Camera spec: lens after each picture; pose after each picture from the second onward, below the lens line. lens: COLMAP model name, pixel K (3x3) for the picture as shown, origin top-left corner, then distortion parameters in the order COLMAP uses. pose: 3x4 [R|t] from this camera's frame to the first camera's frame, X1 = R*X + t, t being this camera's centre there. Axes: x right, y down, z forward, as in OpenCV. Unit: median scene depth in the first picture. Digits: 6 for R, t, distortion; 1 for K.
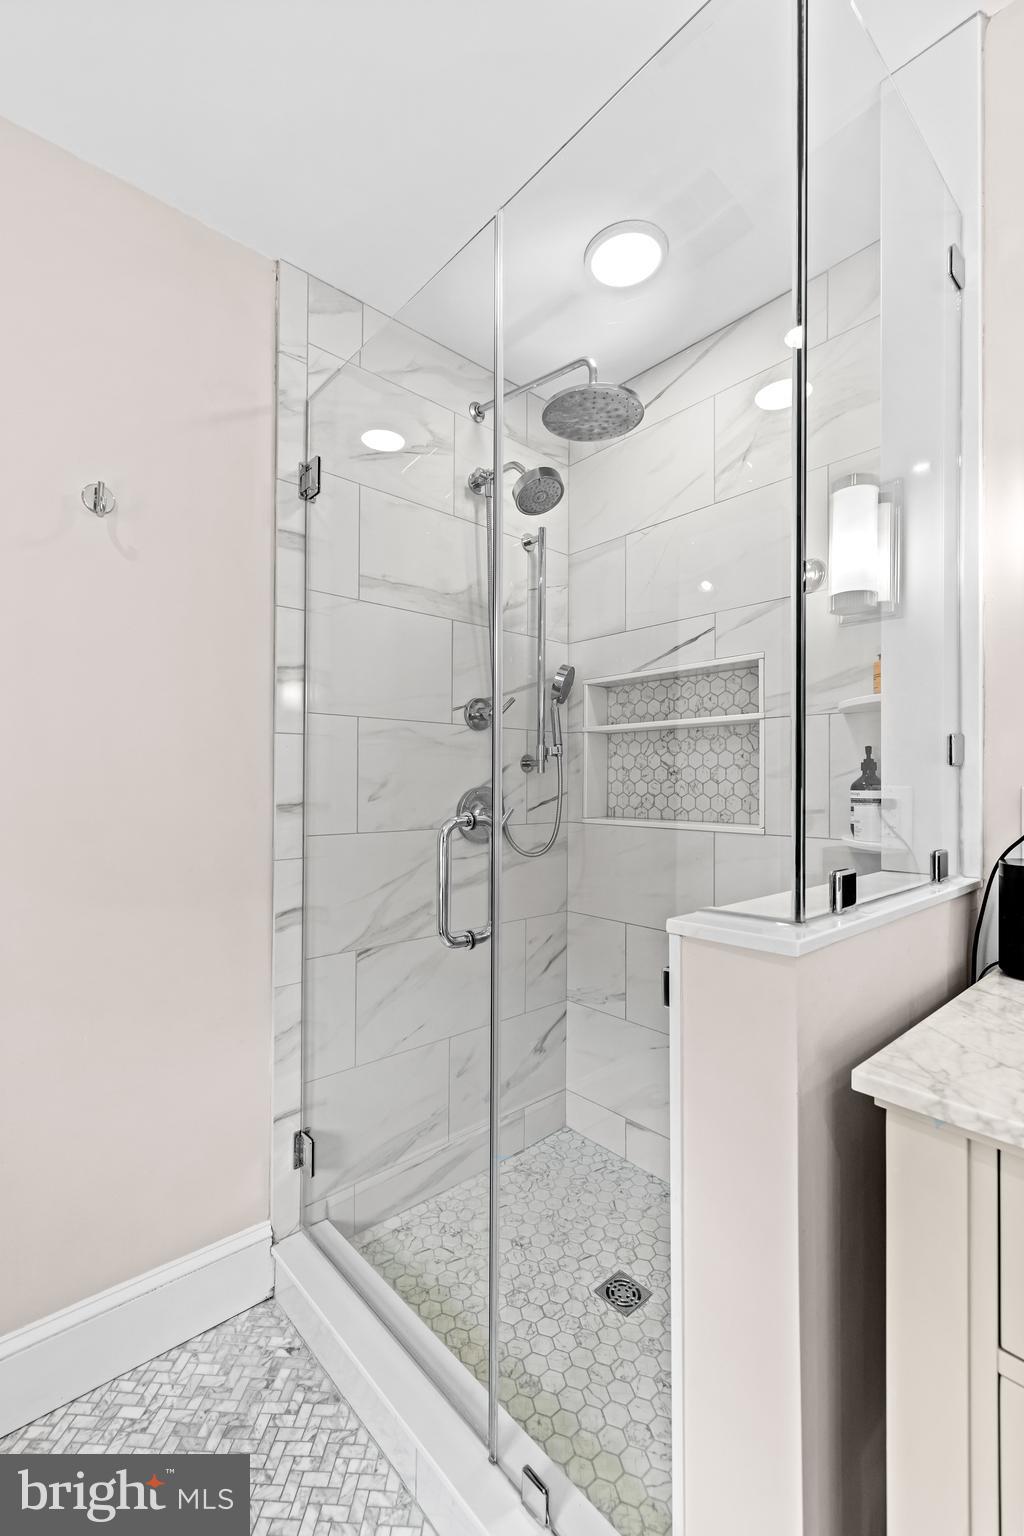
lens RADIAL K [[652.8, 0, 493.8], [0, 652.8, 787.1], [0, 0, 1]] dist [0.004208, -0.001110]
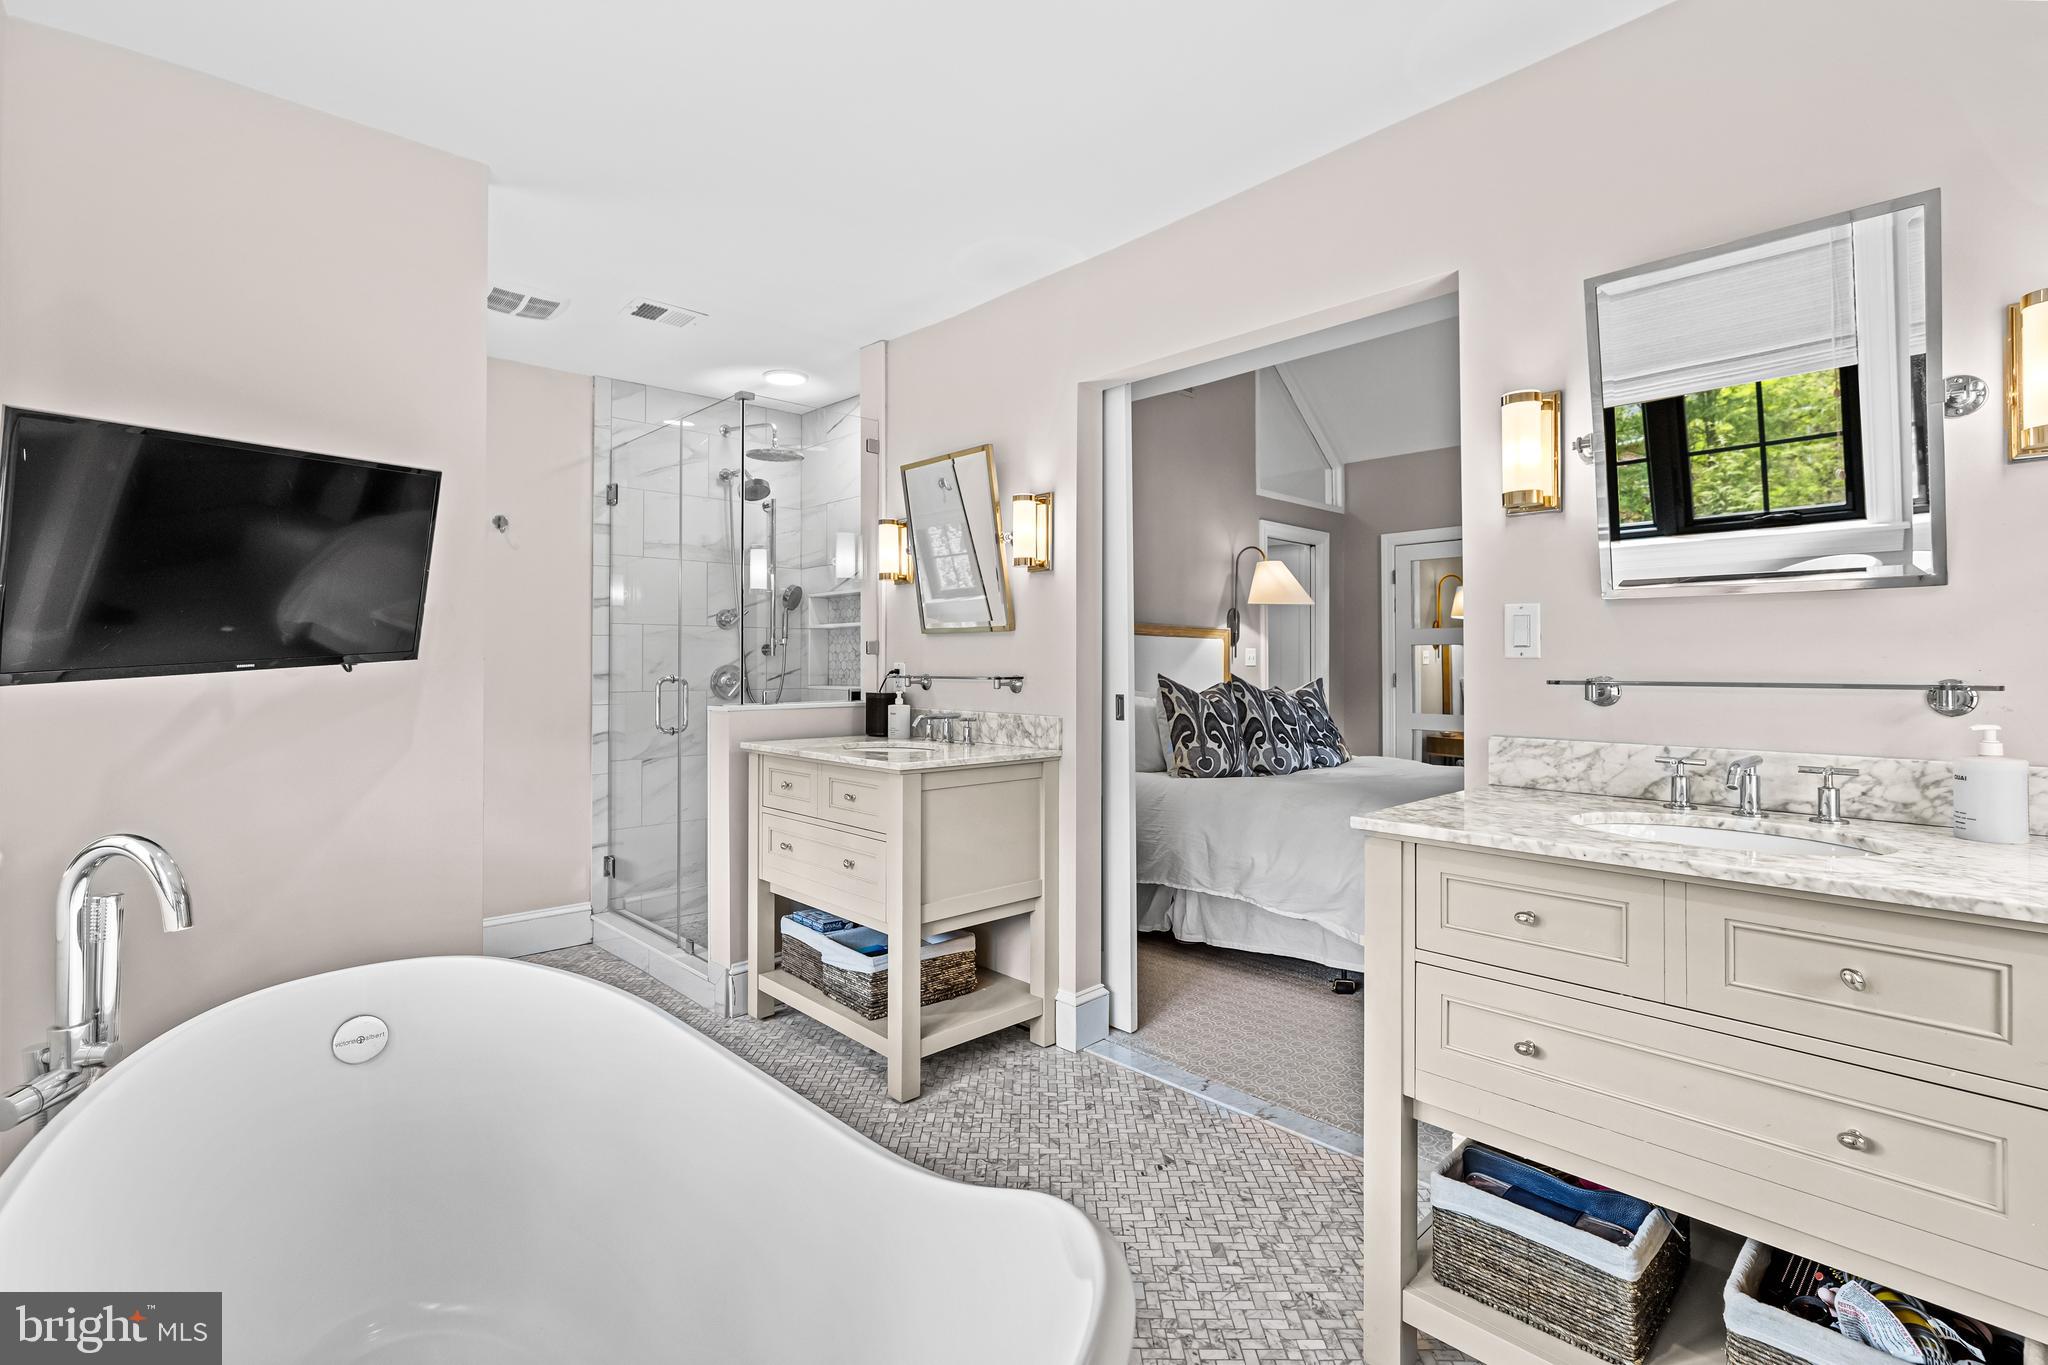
lens RADIAL K [[942.2, 0, 1018.7], [0, 942.2, 667.5], [0, 0, 1]] dist [-0.002279, -0.000040]
pose [[0.998877, -0.003465, 0.047244, 0.707506], [0.003554, 0.999992, -0.001800, 0.015764], [-0.047237, 0.001965, 0.998882, -1.632288]]
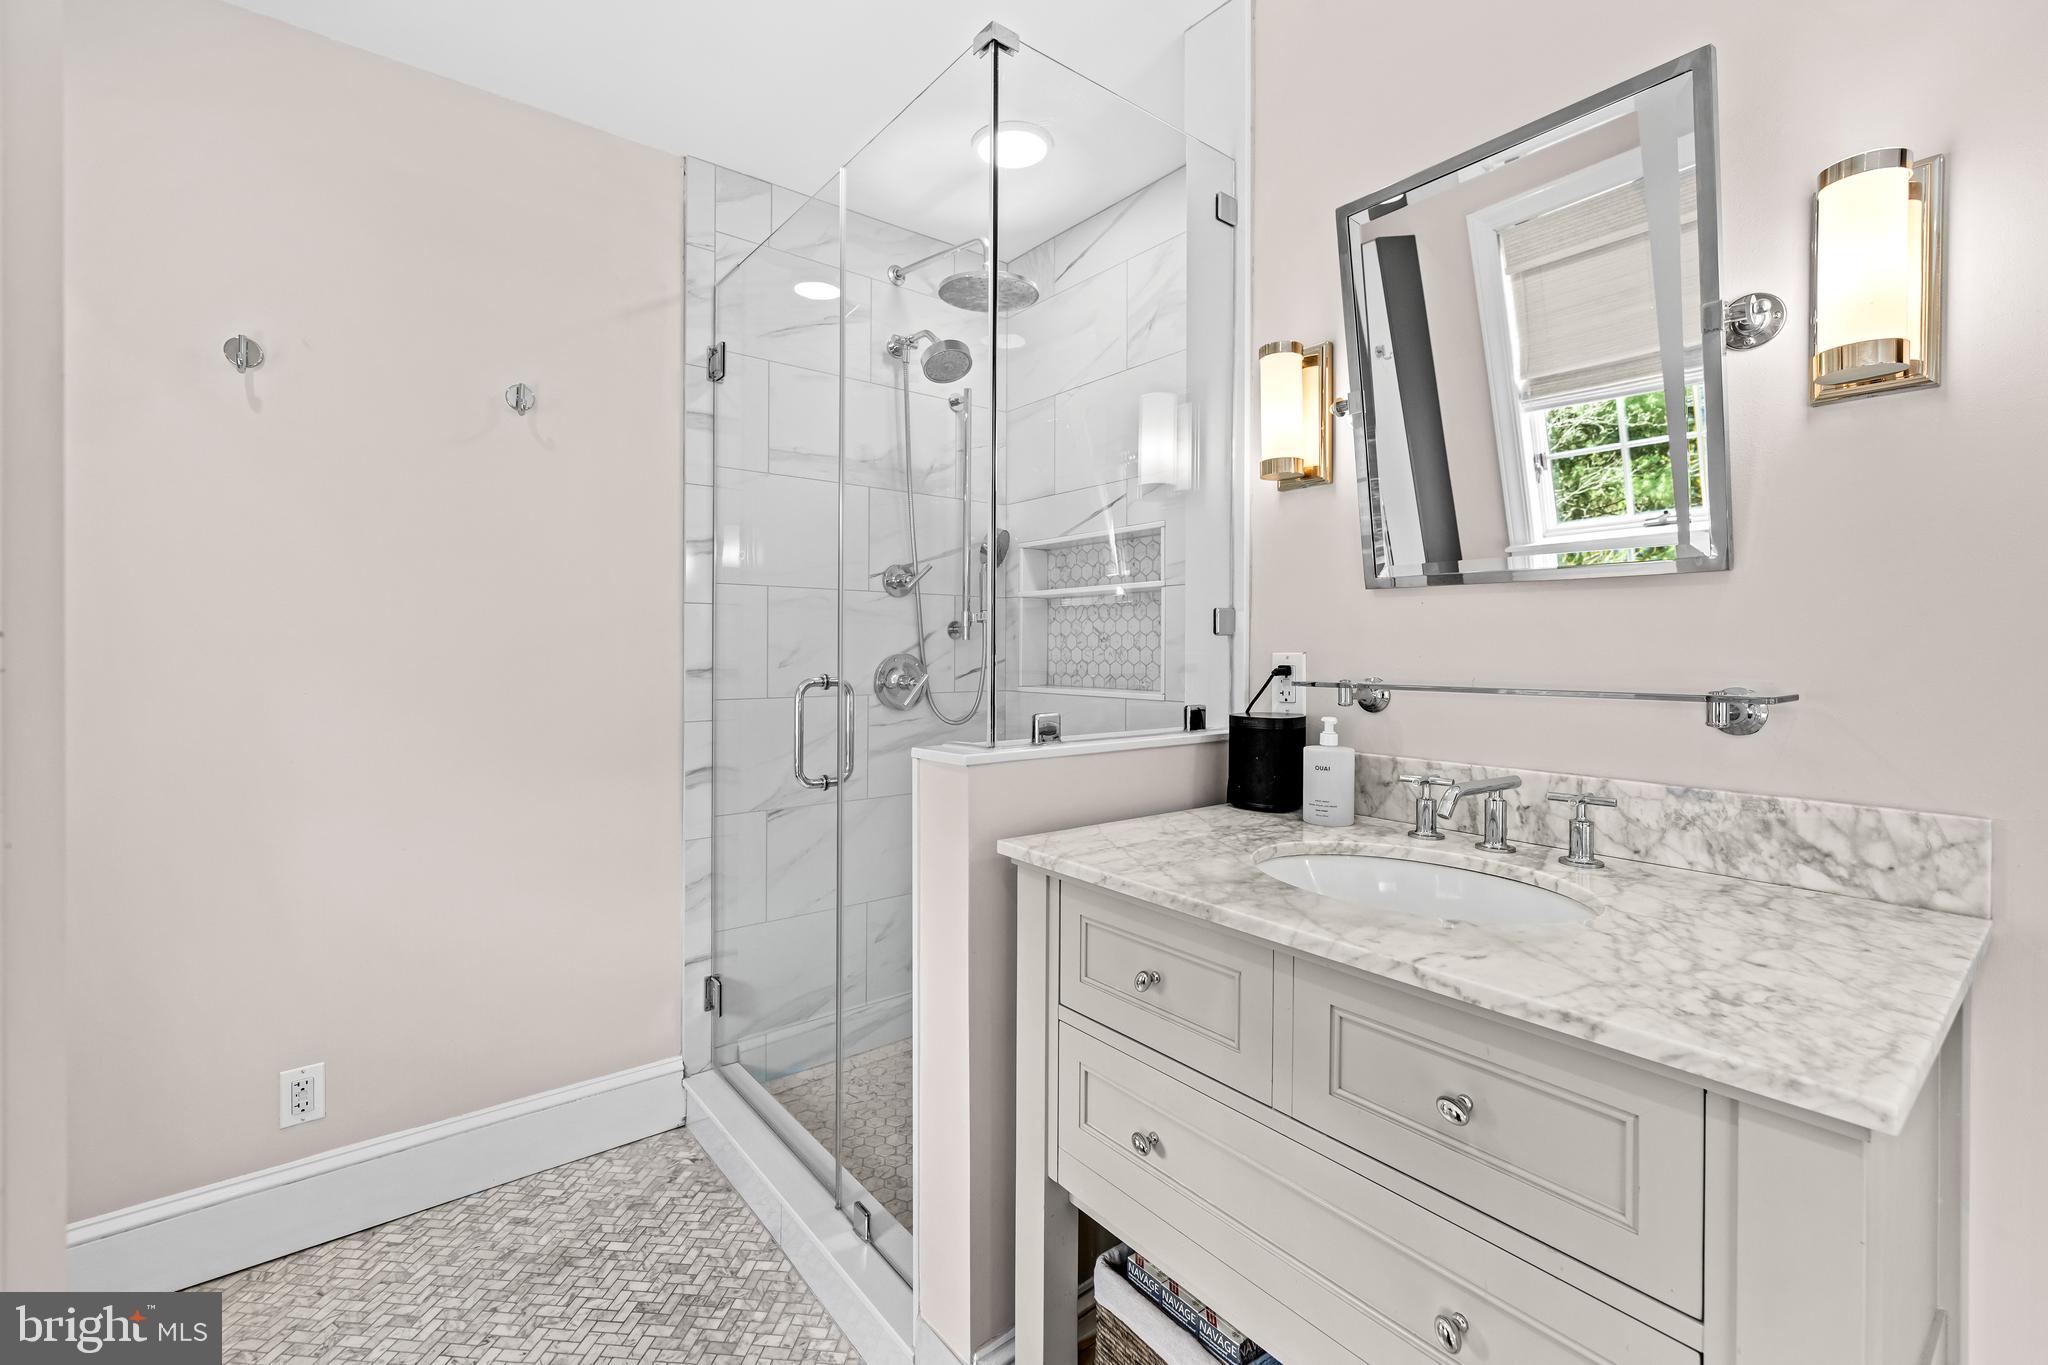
lens RADIAL K [[870.4, 0, 1017.7], [0, 870.4, 667.4], [0, 0, 1]] dist [0.004208, -0.001110]
pose [[0.998932, 0.001309, -0.046176, 0.267264], [-0.000702, 0.999913, 0.013145, 0.003402], [0.046189, -0.013098, 0.998847, -0.387365]]
